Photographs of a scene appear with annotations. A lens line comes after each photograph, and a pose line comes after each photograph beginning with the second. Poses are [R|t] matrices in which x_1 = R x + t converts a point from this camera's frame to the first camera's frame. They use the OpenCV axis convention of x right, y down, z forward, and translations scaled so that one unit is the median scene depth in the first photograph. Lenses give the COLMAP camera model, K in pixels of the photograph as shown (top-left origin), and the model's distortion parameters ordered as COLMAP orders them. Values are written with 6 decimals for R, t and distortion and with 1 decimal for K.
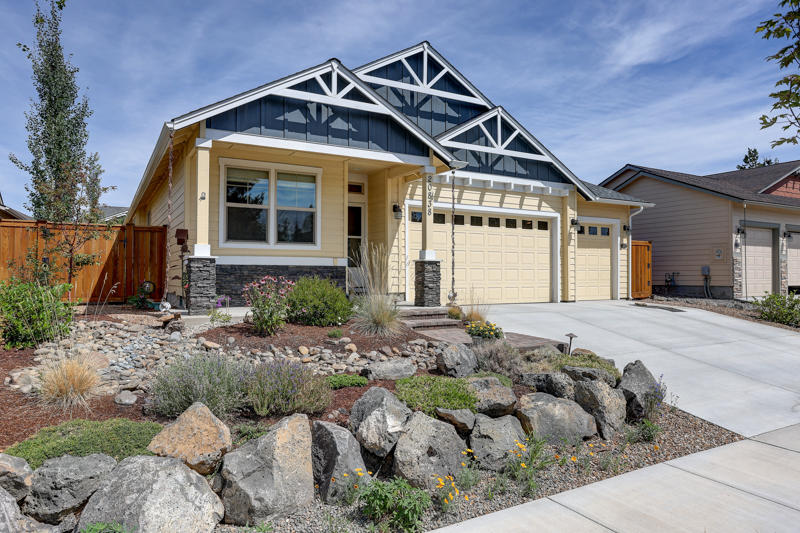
lens RADIAL K [[515.8, 0, 400.0], [0, 515.8, 266.5], [0, 0, 1]] dist [-0.026075, 0.001446]
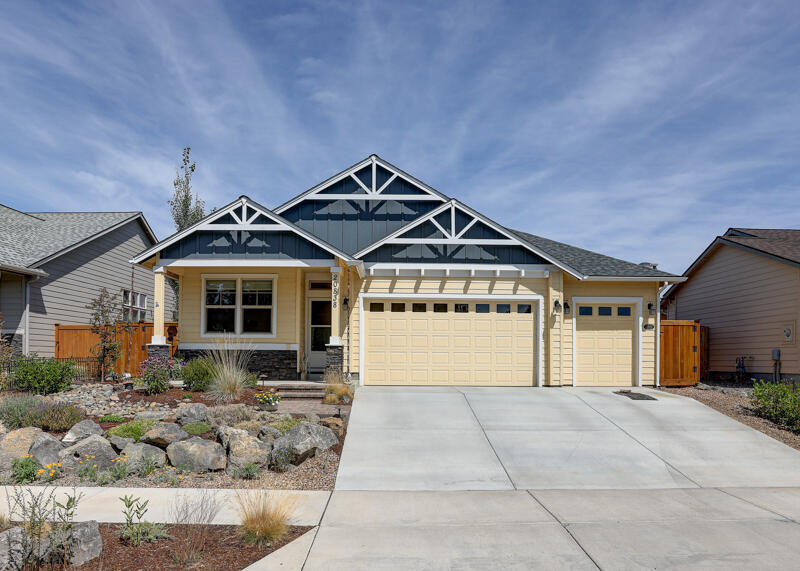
lens RADIAL K [[526.1, 0, 398.8], [0, 526.1, 358.8], [0, 0, 1]] dist [-0.058238, -0.000721]
pose [[0.874843, 0.003757, -0.484392, 0.618075], [0.002349, 0.999925, 0.011999, 0.004701], [0.484400, -0.011635, 0.874769, -0.000405]]
